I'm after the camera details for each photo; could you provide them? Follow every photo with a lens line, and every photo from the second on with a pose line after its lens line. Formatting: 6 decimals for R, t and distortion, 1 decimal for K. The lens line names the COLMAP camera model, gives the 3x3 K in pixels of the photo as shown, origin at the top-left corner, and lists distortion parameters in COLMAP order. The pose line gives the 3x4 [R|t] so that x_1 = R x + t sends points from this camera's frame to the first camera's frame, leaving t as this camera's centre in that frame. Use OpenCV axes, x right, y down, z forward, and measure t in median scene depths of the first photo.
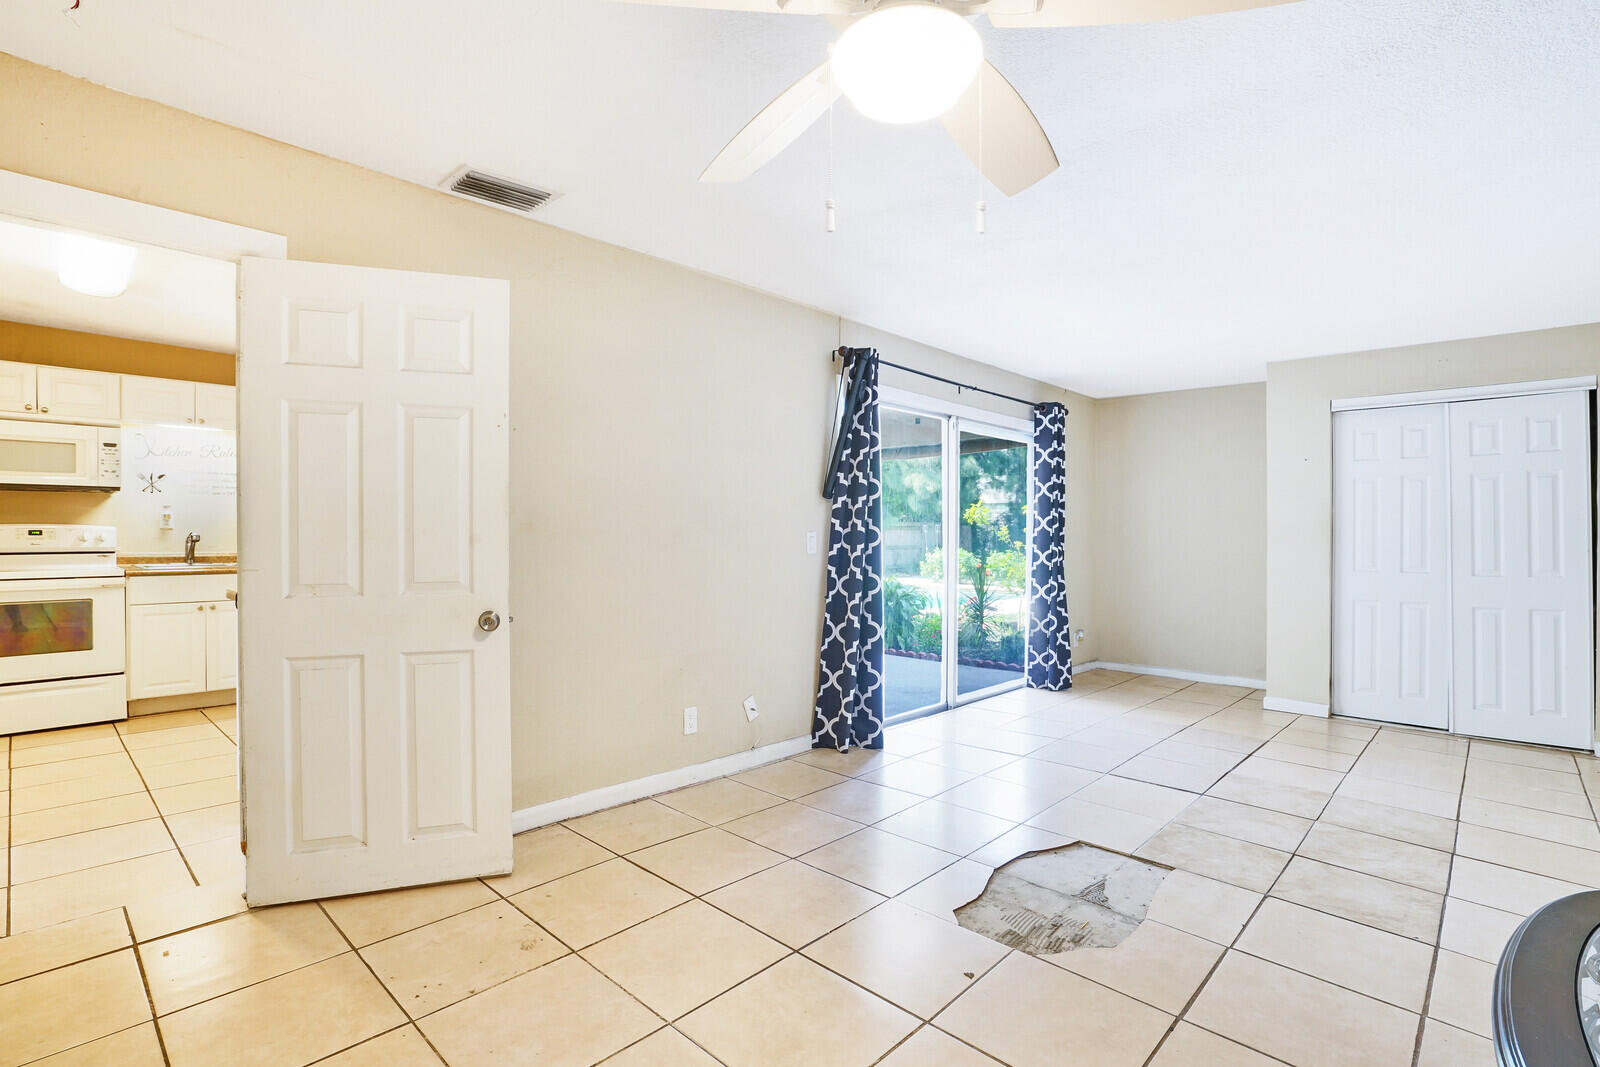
lens RADIAL K [[750.1, 0, 783.9], [0, 750.1, 534.6], [0, 0, 1]] dist [-0.057303, 0.023275]
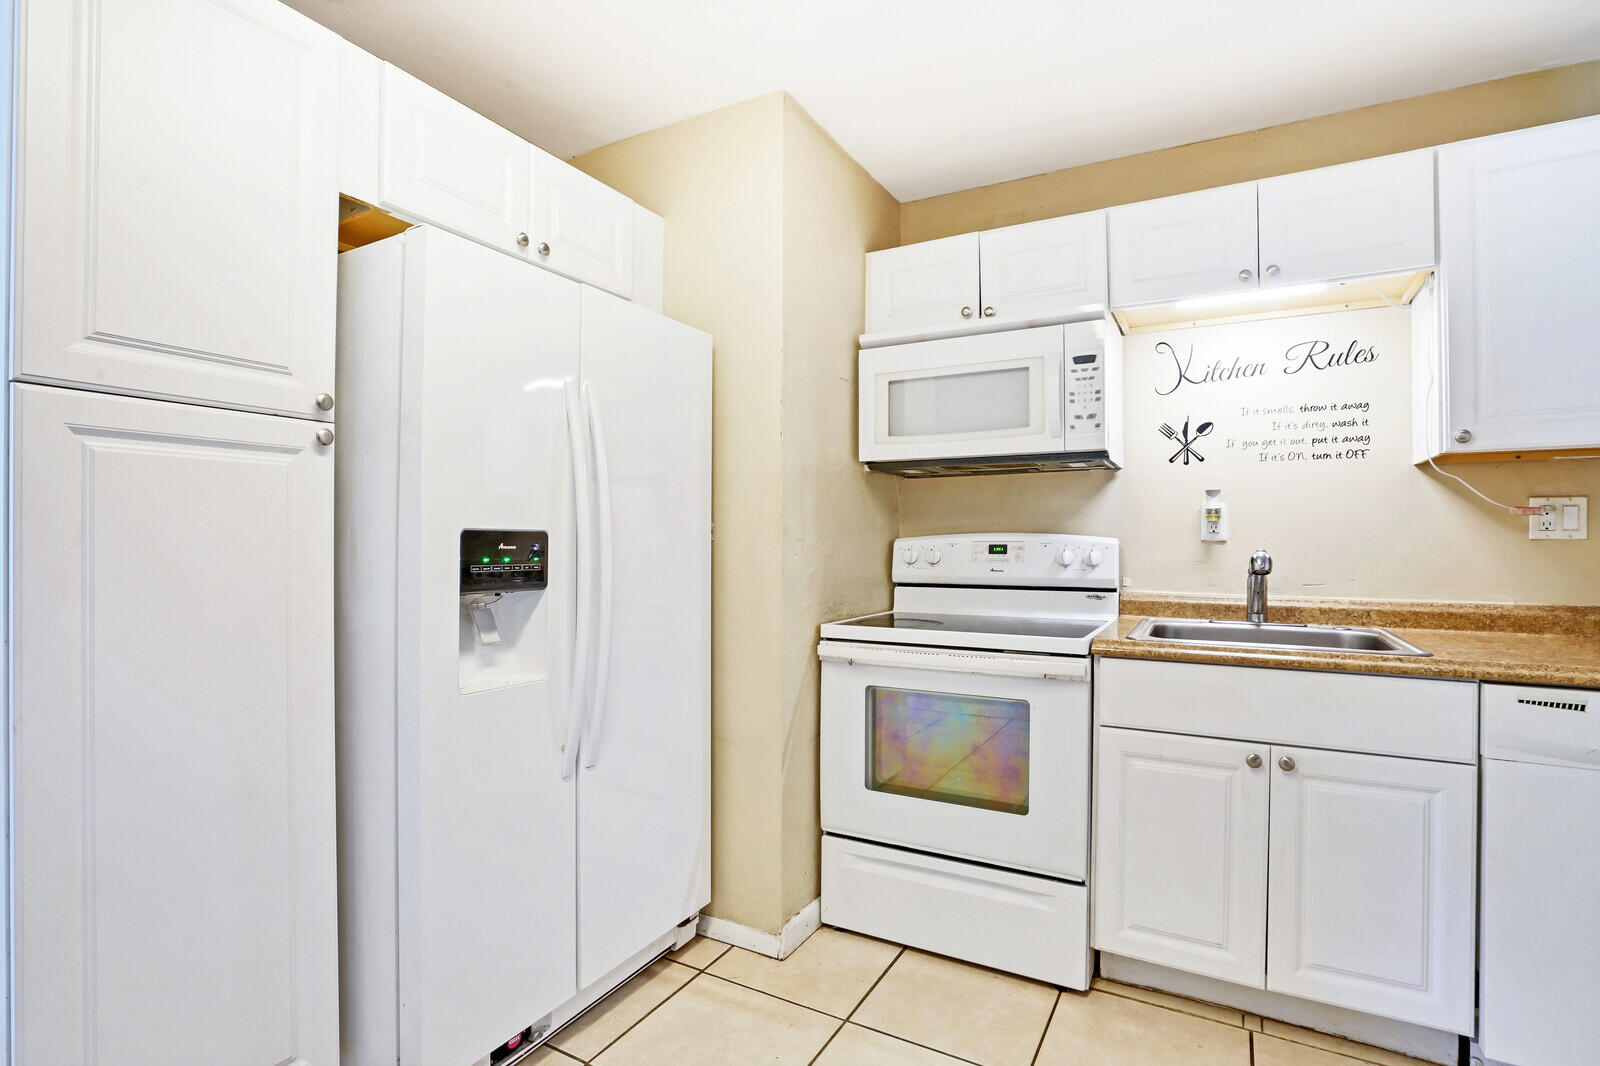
lens RADIAL K [[773.8, 0, 814.2], [0, 773.8, 540.9], [0, 0, 1]] dist [-0.054517, 0.028486]
pose [[0.259410, 0.002627, -0.965764, -0.489850], [-0.002681, 0.999994, 0.001999, -0.009173], [0.965764, 0.002071, 0.259416, 0.687762]]
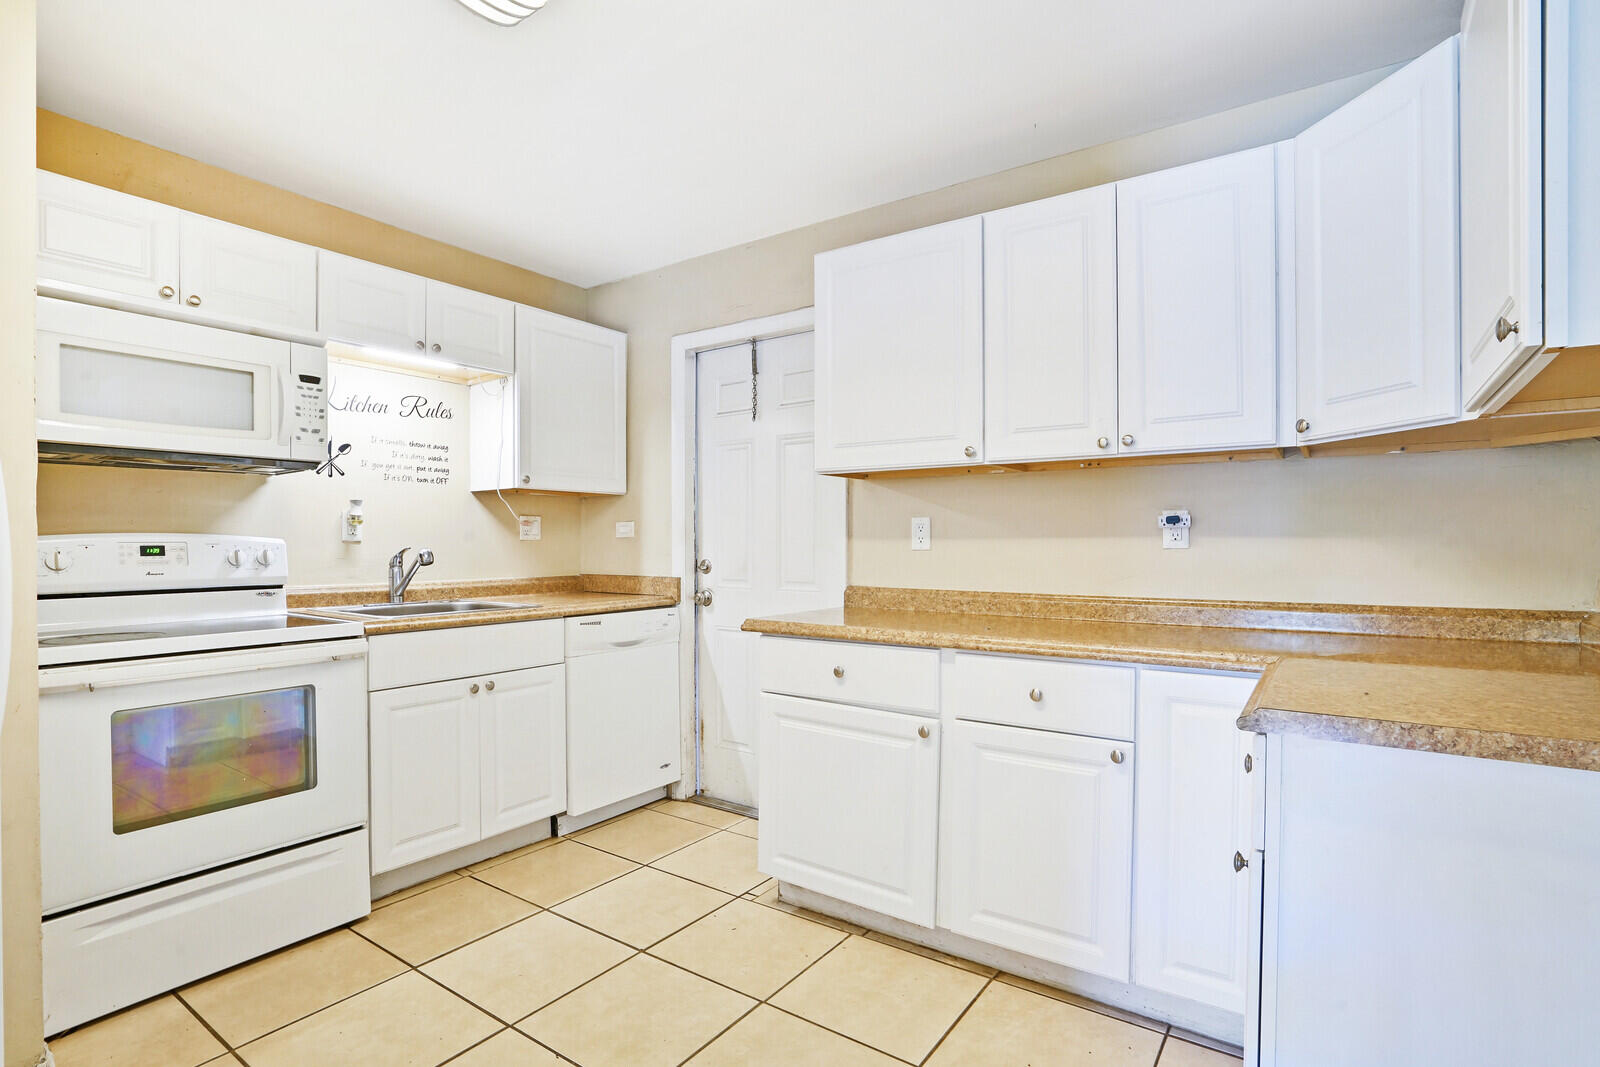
lens RADIAL K [[773.8, 0, 814.2], [0, 773.8, 541.4], [0, 0, 1]] dist [-0.054517, 0.028486]
pose [[0.985980, -0.001909, 0.166851, -0.645019], [0.002422, 0.999993, -0.002870, -0.006010], [-0.166844, 0.003234, 0.985978, 0.398235]]
